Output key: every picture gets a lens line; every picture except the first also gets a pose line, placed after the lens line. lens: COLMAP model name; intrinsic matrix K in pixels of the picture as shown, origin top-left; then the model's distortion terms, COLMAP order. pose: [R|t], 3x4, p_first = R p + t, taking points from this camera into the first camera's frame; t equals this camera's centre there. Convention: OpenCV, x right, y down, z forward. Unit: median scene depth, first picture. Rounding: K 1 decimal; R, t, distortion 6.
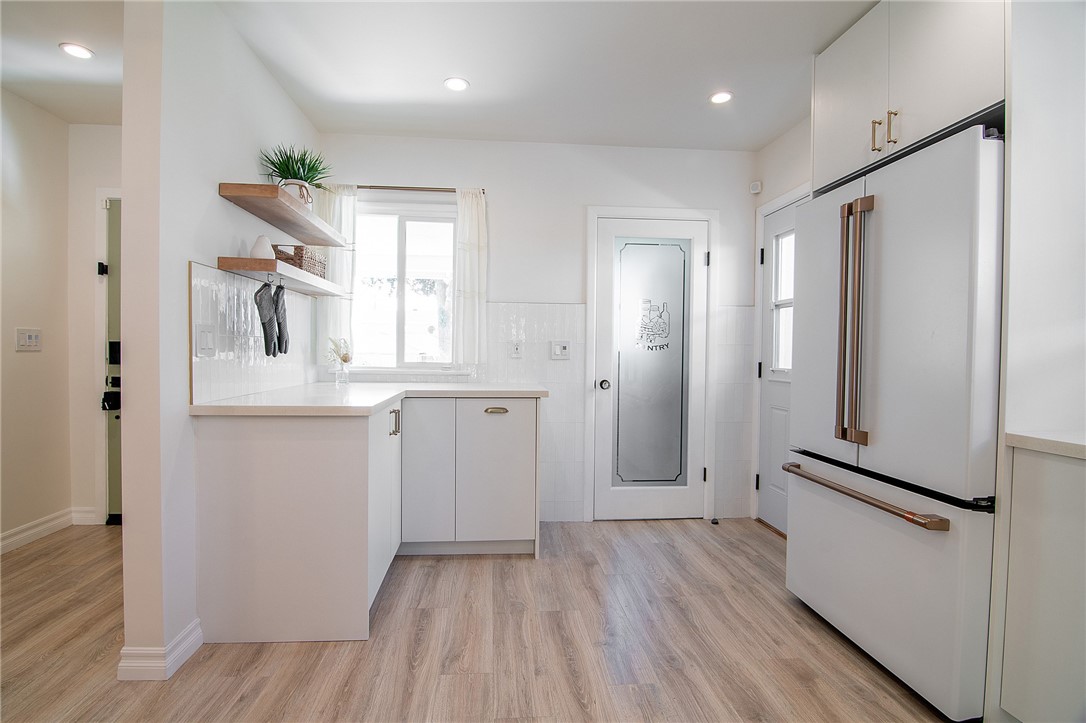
lens RADIAL K [[529.3, 0, 539.6], [0, 529.3, 357.4], [0, 0, 1]] dist [-0.011295, -0.005040]
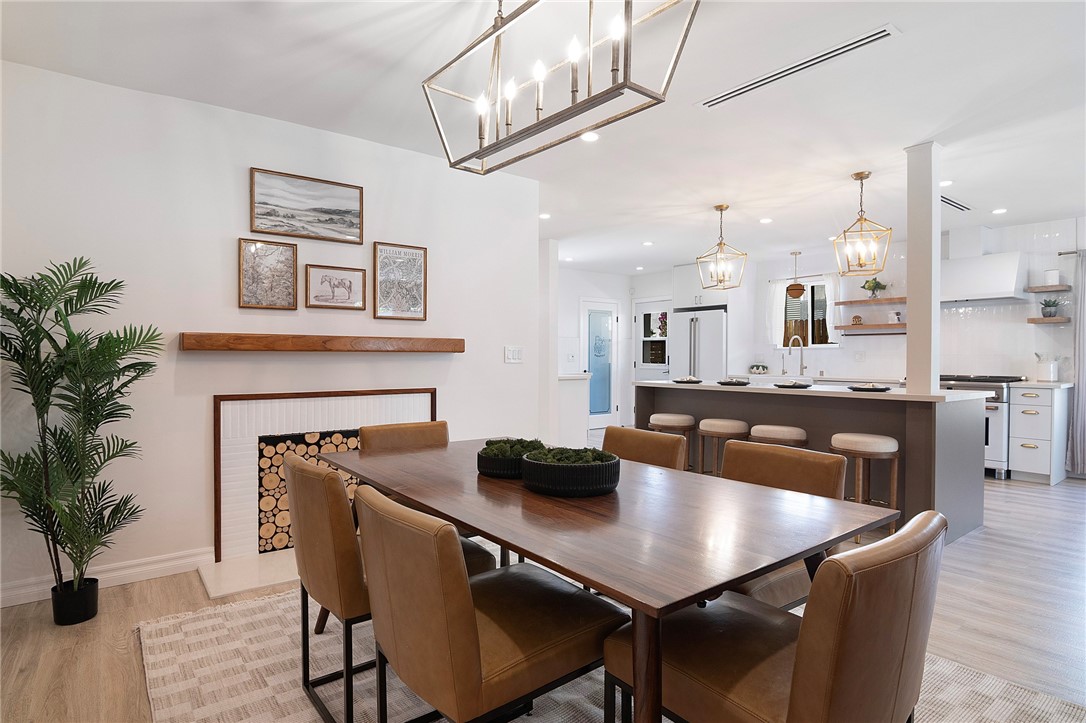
lens RADIAL K [[599.8, 0, 544.7], [0, 599.8, 359.7], [0, 0, 1]] dist [-0.001105, -0.000123]
pose [[0.834006, -0.011468, 0.551636, -1.490649], [0.018427, 0.999805, -0.007075, 0.012217], [-0.551447, 0.016065, 0.834055, -1.122717]]
